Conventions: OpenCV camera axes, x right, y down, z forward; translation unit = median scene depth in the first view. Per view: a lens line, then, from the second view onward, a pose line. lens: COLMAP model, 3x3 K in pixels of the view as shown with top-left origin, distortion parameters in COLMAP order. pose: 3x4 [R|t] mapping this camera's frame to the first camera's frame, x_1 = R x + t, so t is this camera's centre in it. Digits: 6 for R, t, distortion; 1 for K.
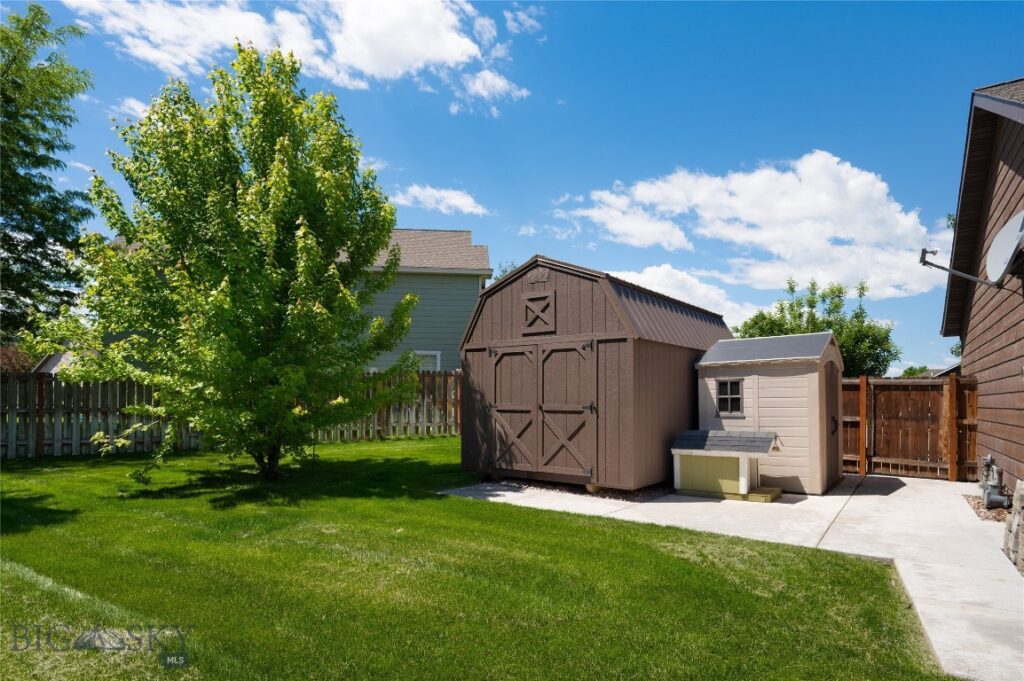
lens RADIAL K [[565.7, 0, 512.0], [0, 565.7, 340.5], [0, 0, 1]] dist [0.000756, 0.000412]
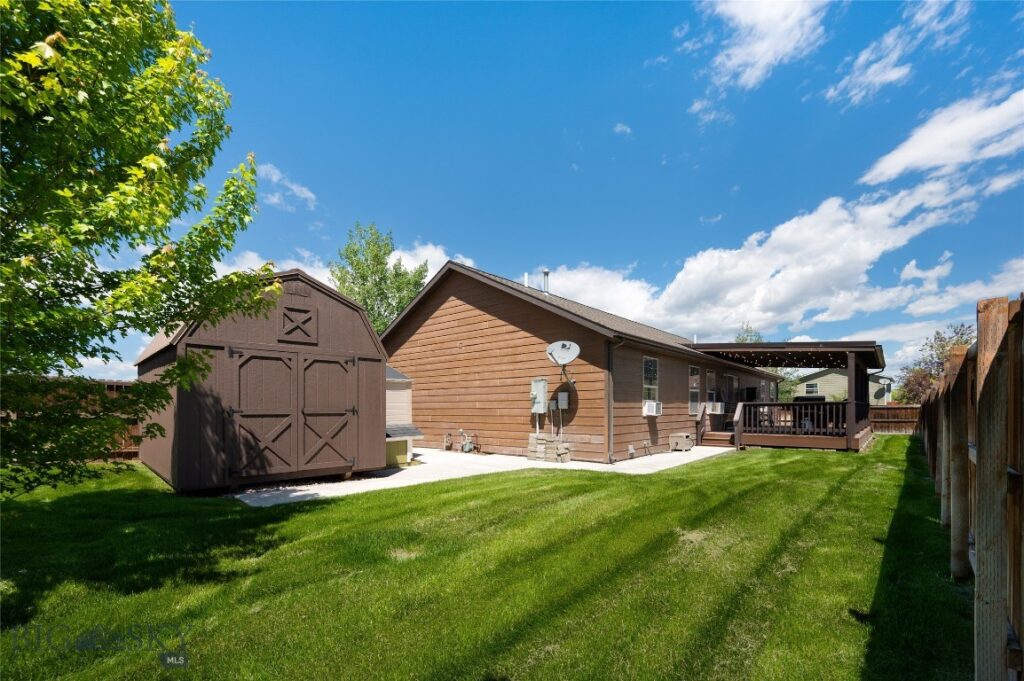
lens RADIAL K [[440.9, 0, 512.5], [0, 440.9, 359.5], [0, 0, 1]] dist [0.000105, 0.000011]
pose [[0.132479, 0.102628, 0.985858, -0.728733], [-0.102333, 0.990726, -0.089383, 0.053173], [-0.985889, -0.089045, 0.141752, 0.480383]]
